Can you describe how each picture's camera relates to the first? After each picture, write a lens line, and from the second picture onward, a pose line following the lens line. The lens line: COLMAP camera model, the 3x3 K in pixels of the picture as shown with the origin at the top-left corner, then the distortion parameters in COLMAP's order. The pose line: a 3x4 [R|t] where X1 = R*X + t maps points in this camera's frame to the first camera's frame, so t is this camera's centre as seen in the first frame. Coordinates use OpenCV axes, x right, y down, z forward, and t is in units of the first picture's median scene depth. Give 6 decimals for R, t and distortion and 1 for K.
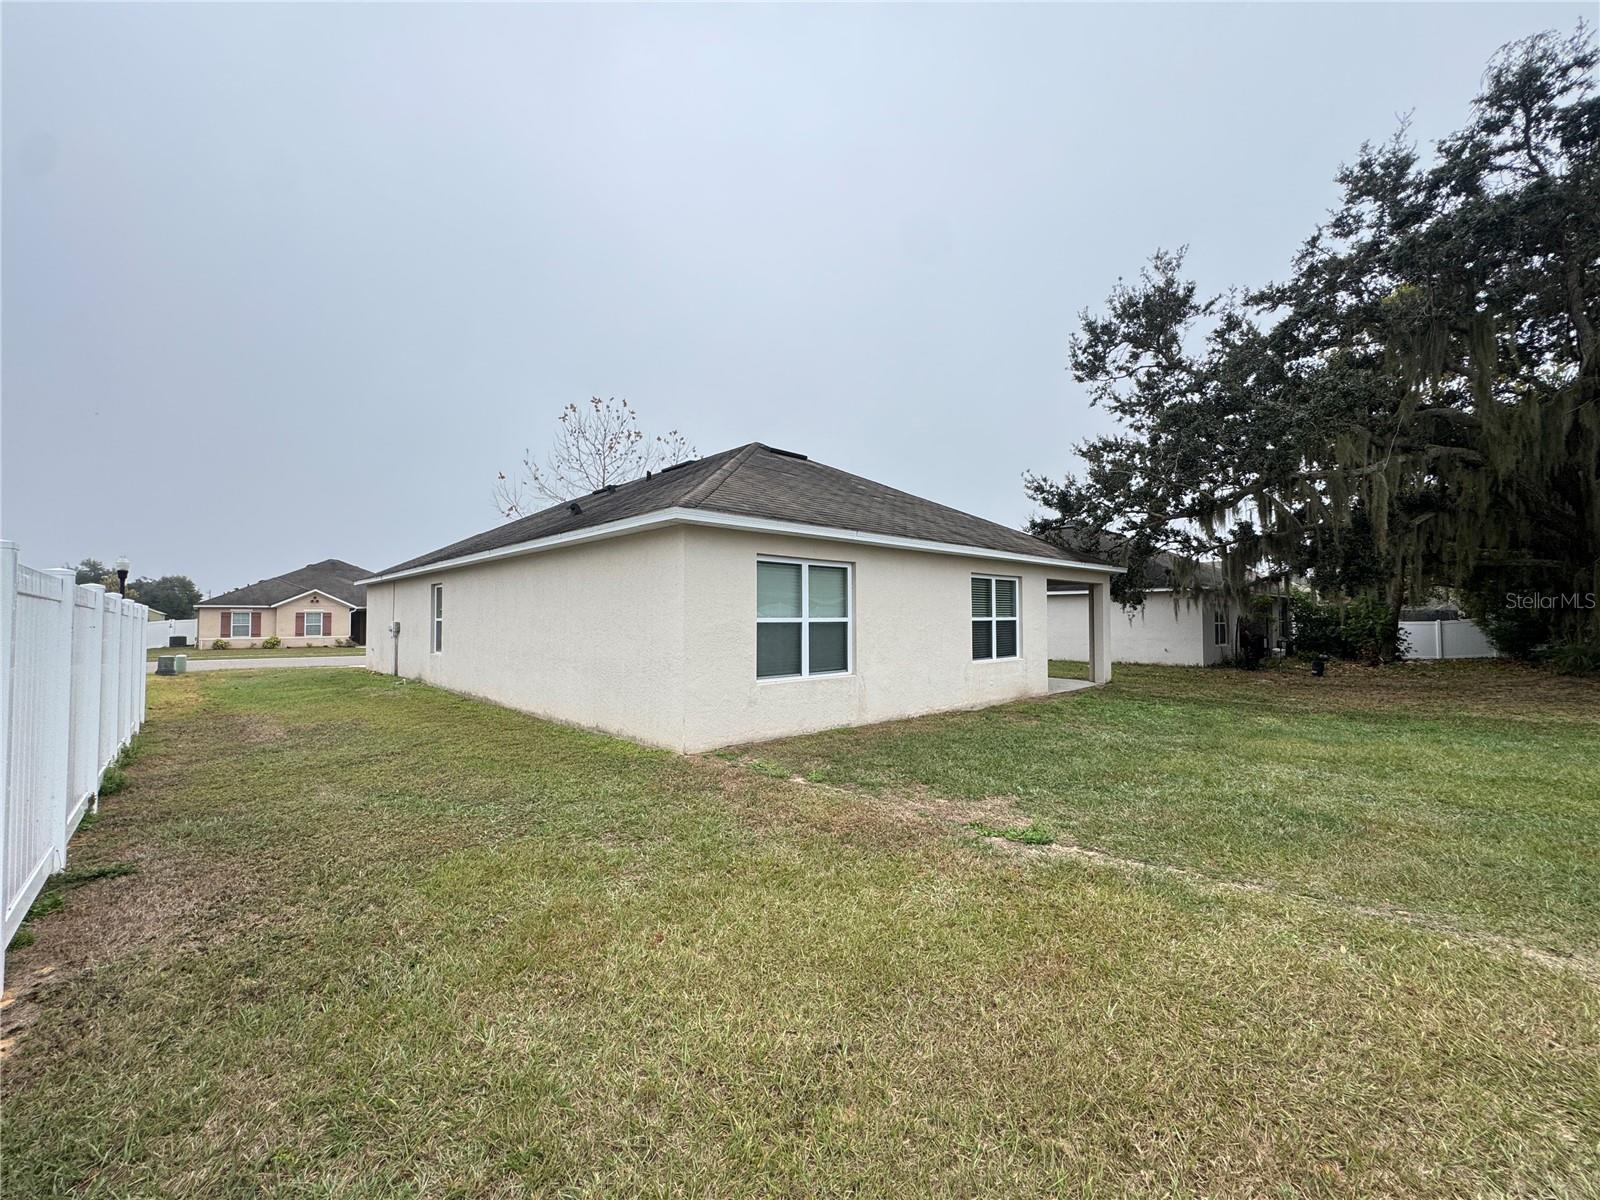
lens RADIAL K [[641.5, 0, 799.7], [0, 641.5, 593.5], [0, 0, 1]] dist [0.000190, 0.000360]
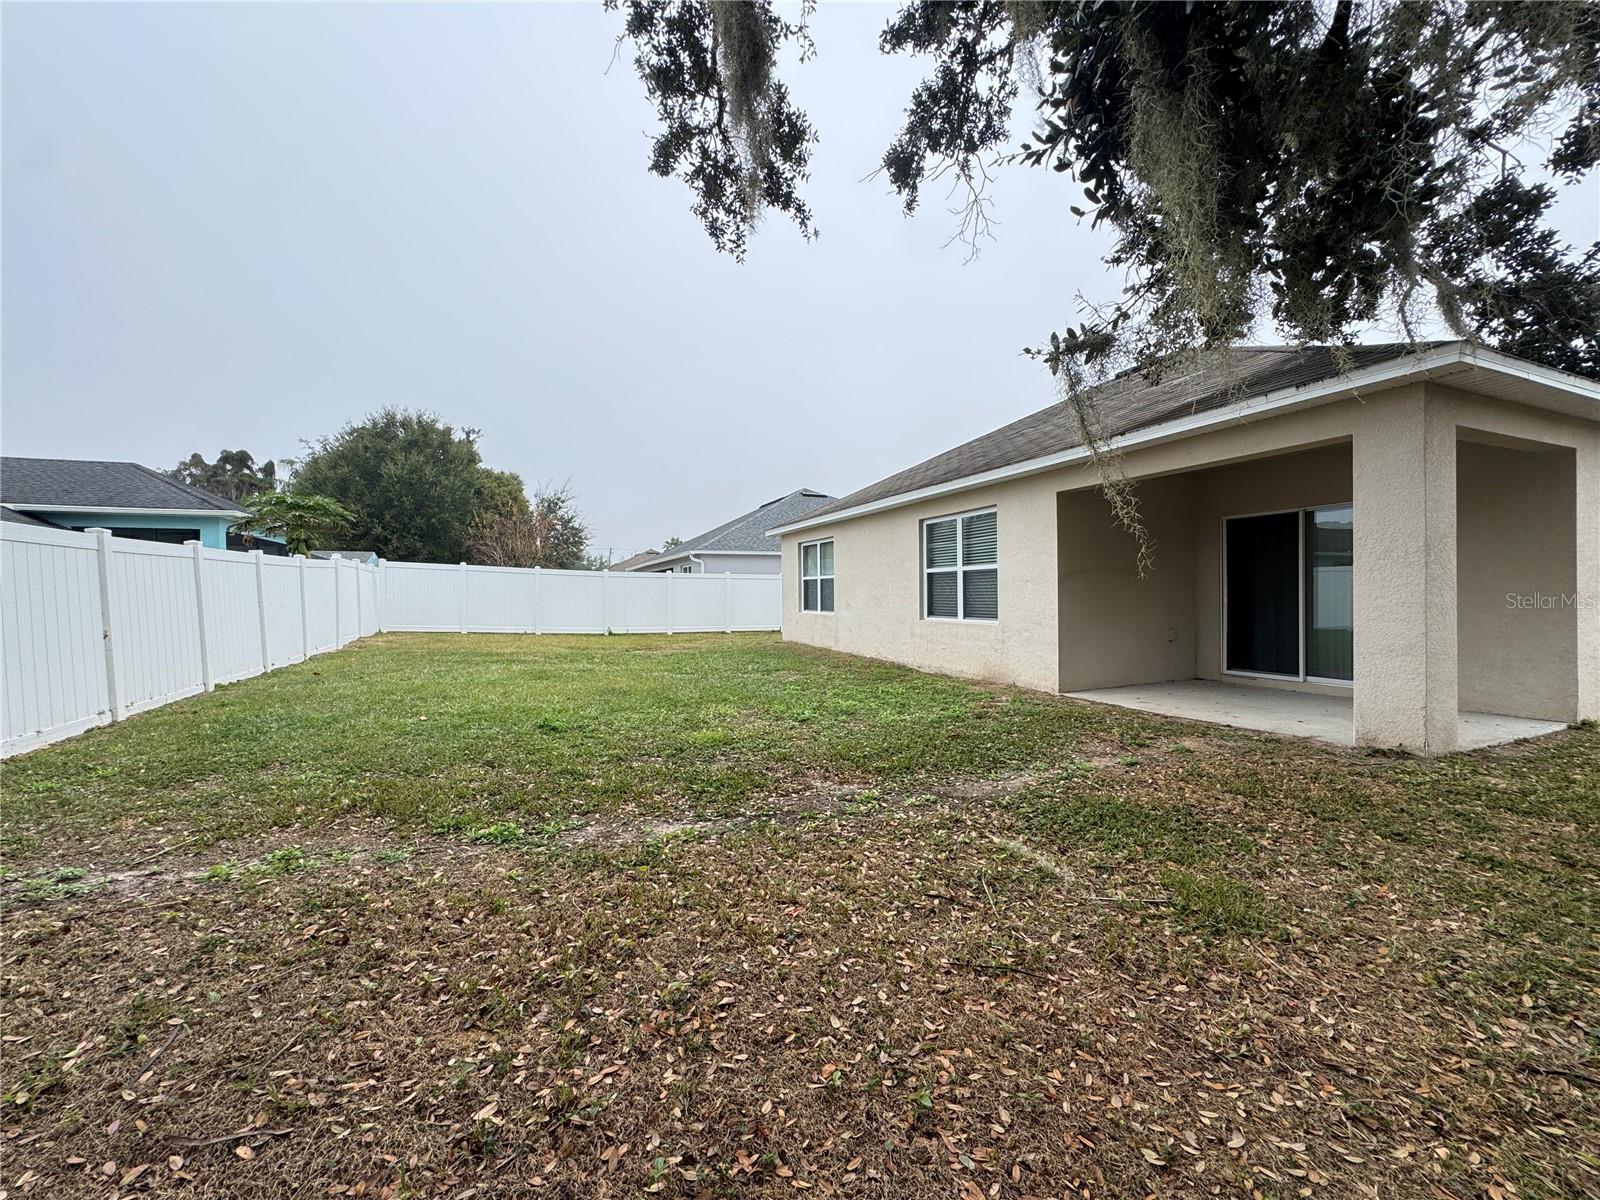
lens RADIAL K [[641.5, 0, 799.7], [0, 641.5, 593.5], [0, 0, 1]] dist [0.000190, 0.000360]
pose [[-0.341862, 0.045010, -0.938671, 1.689824], [0.099529, 0.994969, 0.011461, 0.061776], [0.934465, -0.089507, -0.344622, 1.644547]]
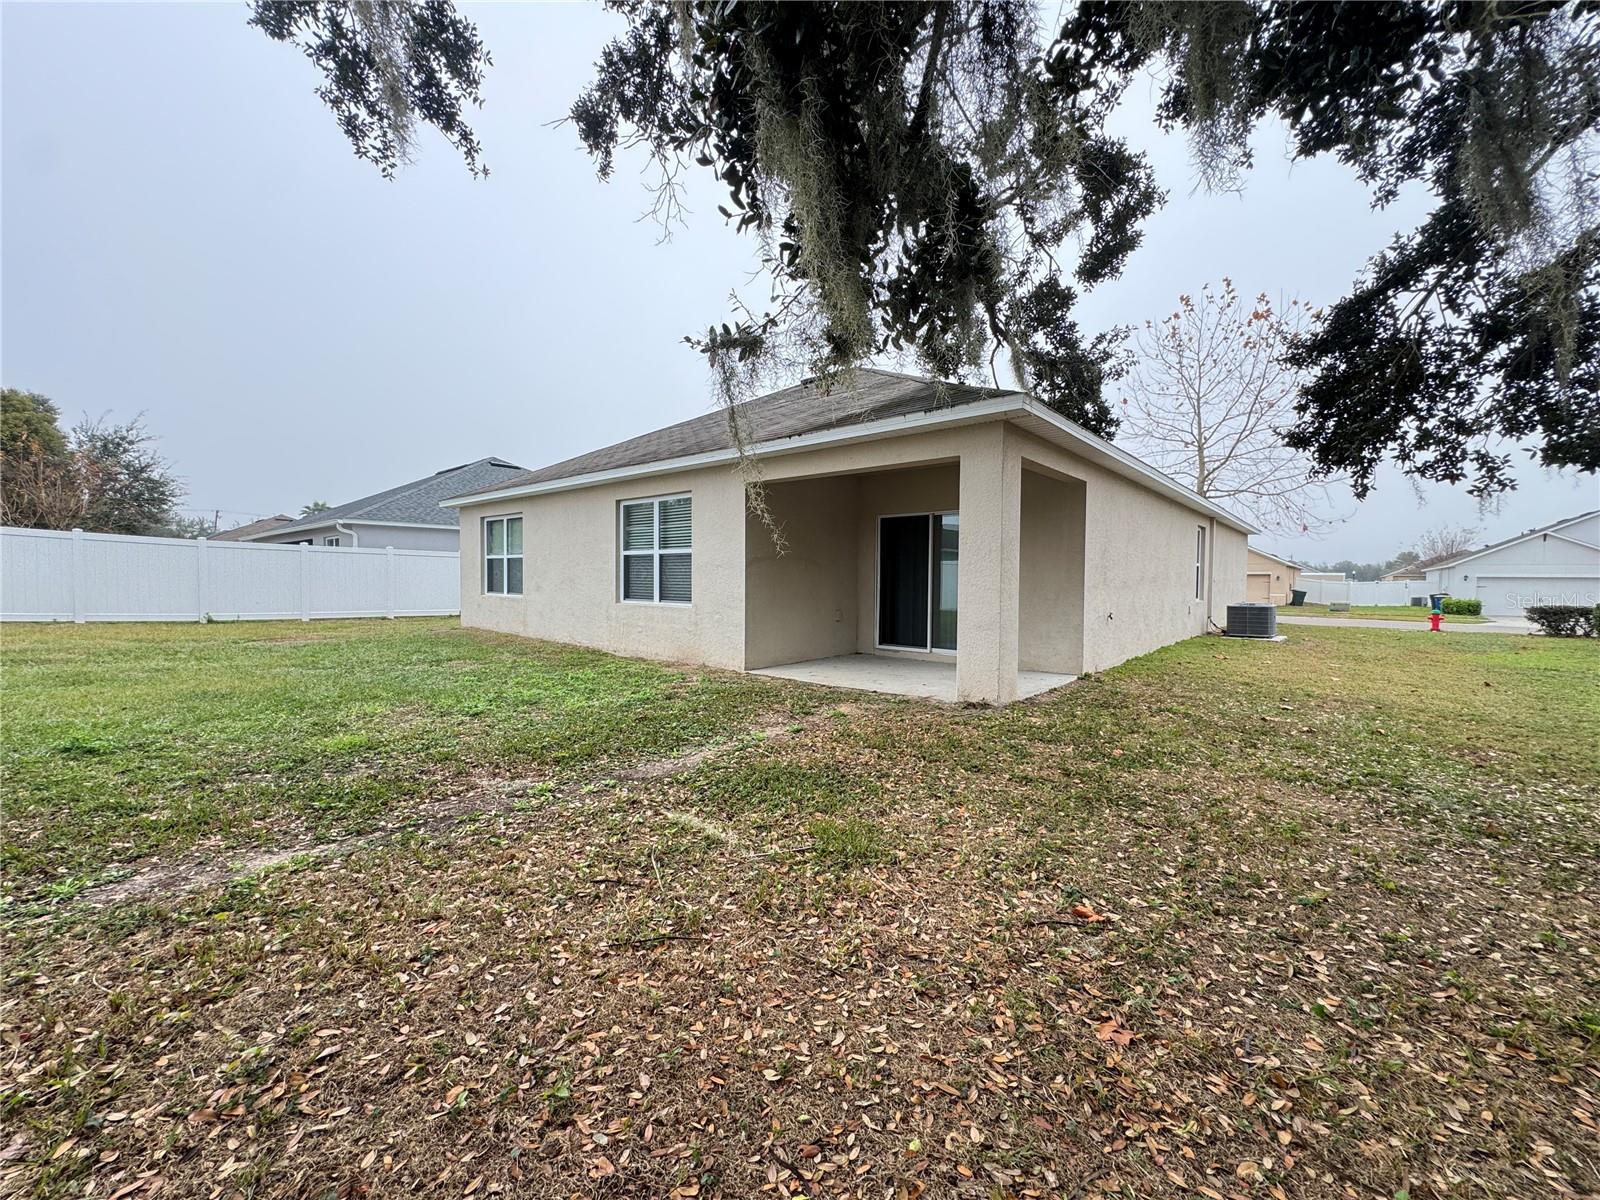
lens RADIAL K [[641.5, 0, 799.7], [0, 641.5, 593.5], [0, 0, 1]] dist [0.000190, 0.000360]
pose [[0.098623, 0.068258, -0.992781, 1.686391], [0.067063, 0.994921, 0.075068, 0.064585], [0.992863, -0.073983, 0.093545, 1.664374]]
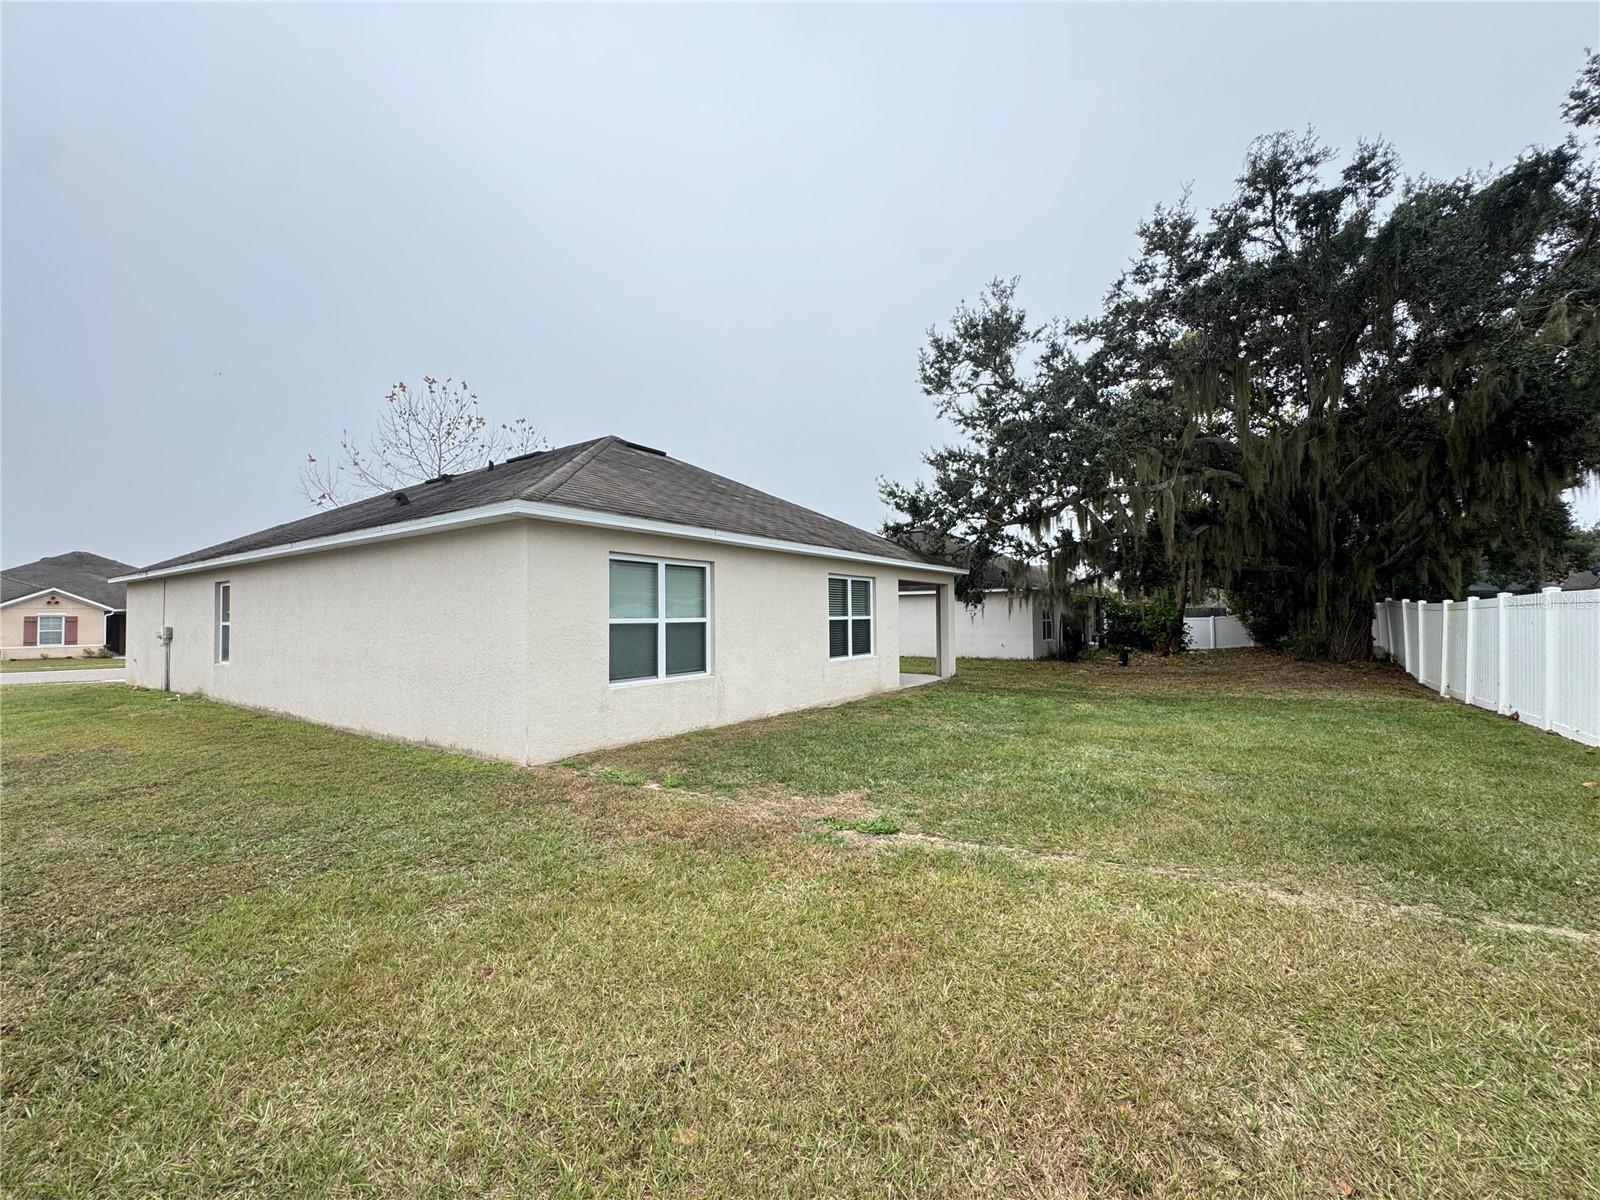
lens RADIAL K [[641.5, 0, 799.7], [0, 641.5, 593.5], [0, 0, 1]] dist [0.000190, 0.000360]
pose [[0.977855, 0.000579, 0.209285, 0.010351], [-0.000606, 1.000000, 0.000065, 0.000142], [-0.209285, -0.000190, 0.977855, 0.006974]]
